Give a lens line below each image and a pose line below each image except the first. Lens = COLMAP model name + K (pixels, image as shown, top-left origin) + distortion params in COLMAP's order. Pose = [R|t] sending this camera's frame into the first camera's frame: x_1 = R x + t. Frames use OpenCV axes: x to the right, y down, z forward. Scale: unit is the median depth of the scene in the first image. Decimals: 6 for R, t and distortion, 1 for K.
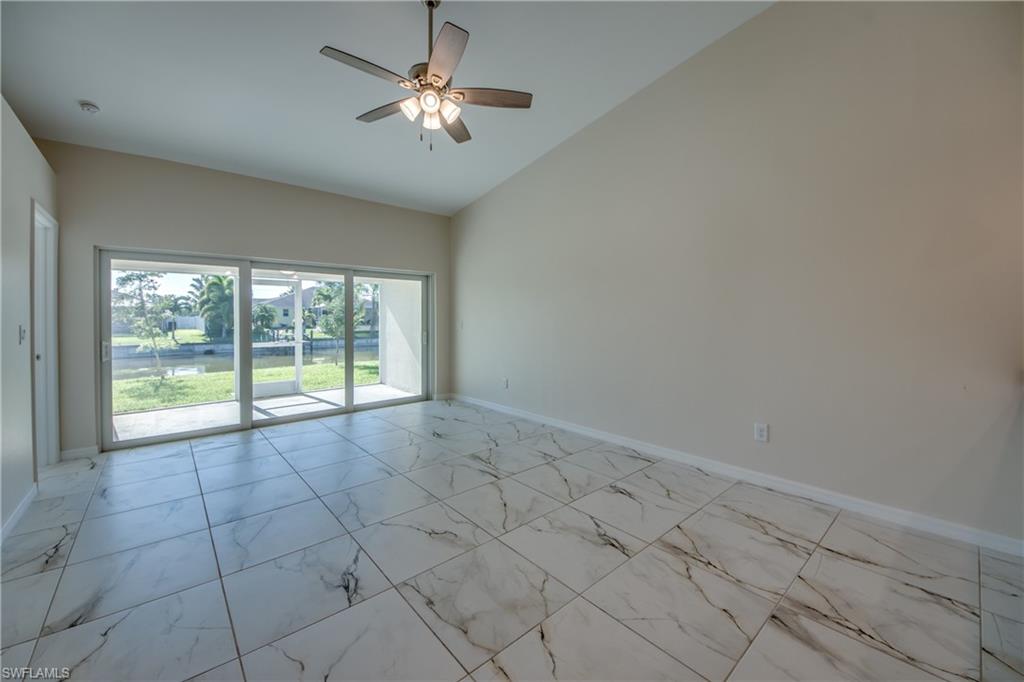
lens RADIAL K [[396.4, 0, 508.4], [0, 396.4, 324.9], [0, 0, 1]] dist [0.019279, -0.013316]
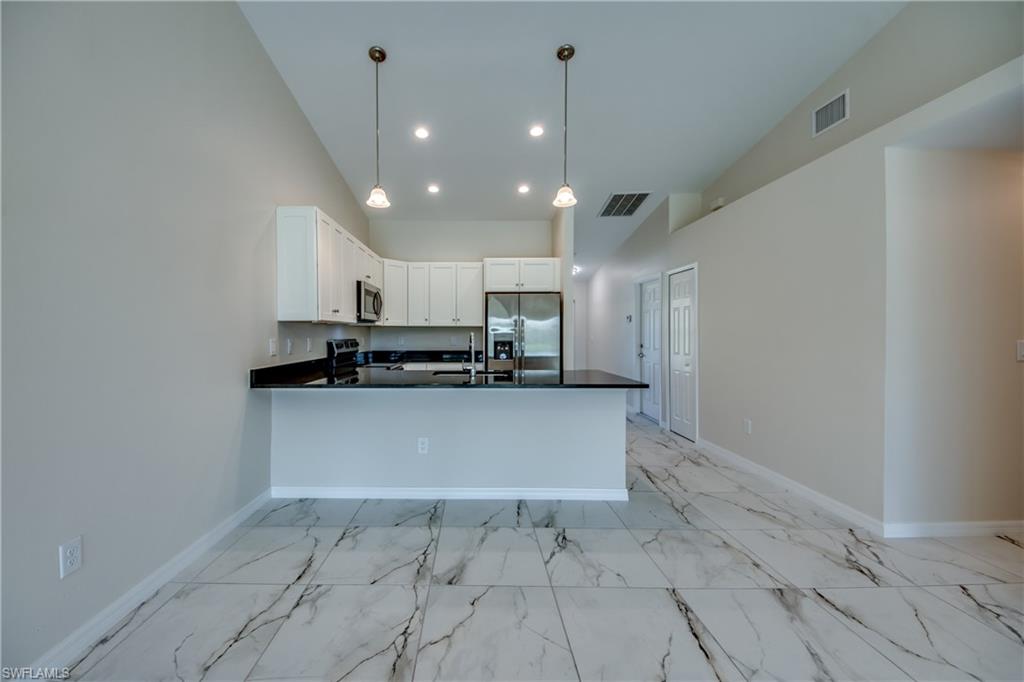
lens RADIAL K [[396.4, 0, 470.0], [0, 396.4, 336.8], [0, 0, 1]] dist [0.019279, -0.013316]
pose [[-0.751403, -0.002799, 0.659838, -0.071733], [0.016726, 0.999589, 0.023288, -0.015349], [-0.659632, 0.028535, -0.751047, 0.780252]]
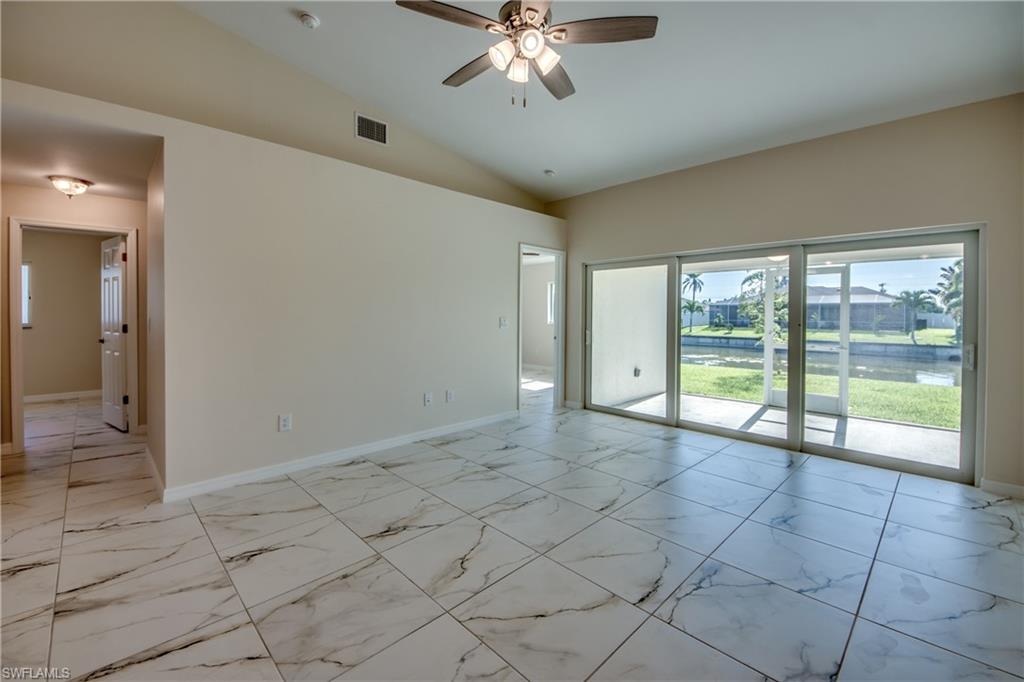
lens RADIAL K [[421.0, 0, 506.0], [0, 421.0, 323.5], [0, 0, 1]] dist [0.012117, -0.010576]
pose [[0.057279, 0.028121, -0.997962, 0.432270], [-0.023668, 0.999361, 0.026802, -0.015147], [0.998078, 0.022085, 0.057908, 0.610116]]
